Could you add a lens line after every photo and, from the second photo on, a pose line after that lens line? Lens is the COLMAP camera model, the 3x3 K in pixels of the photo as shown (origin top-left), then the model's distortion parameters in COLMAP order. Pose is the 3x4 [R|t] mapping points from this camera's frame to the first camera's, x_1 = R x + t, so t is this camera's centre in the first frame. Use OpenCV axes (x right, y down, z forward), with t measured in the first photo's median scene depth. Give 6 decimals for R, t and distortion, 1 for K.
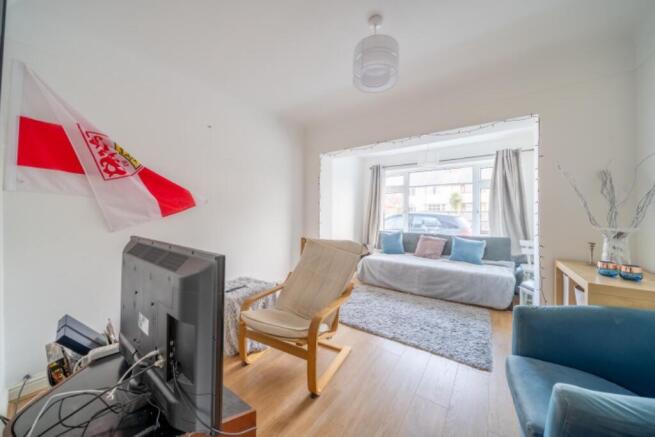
lens RADIAL K [[226.9, 0, 316.0], [0, 226.9, 210.2], [0, 0, 1]] dist [-0.007255, -0.000191]
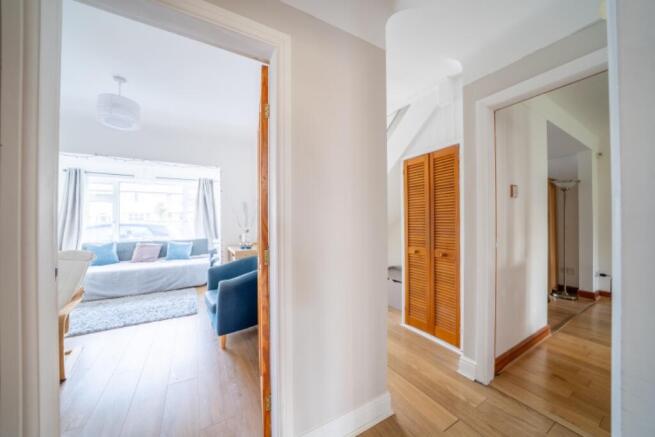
lens RADIAL K [[226.9, 0, 325.8], [0, 226.9, 219.9], [0, 0, 1]] dist [-0.007255, -0.000191]
pose [[0.375271, -0.002392, 0.926912, -0.228585], [0.000544, 0.999997, 0.002360, -0.003311], [-0.926915, -0.000381, 0.375272, -0.280908]]
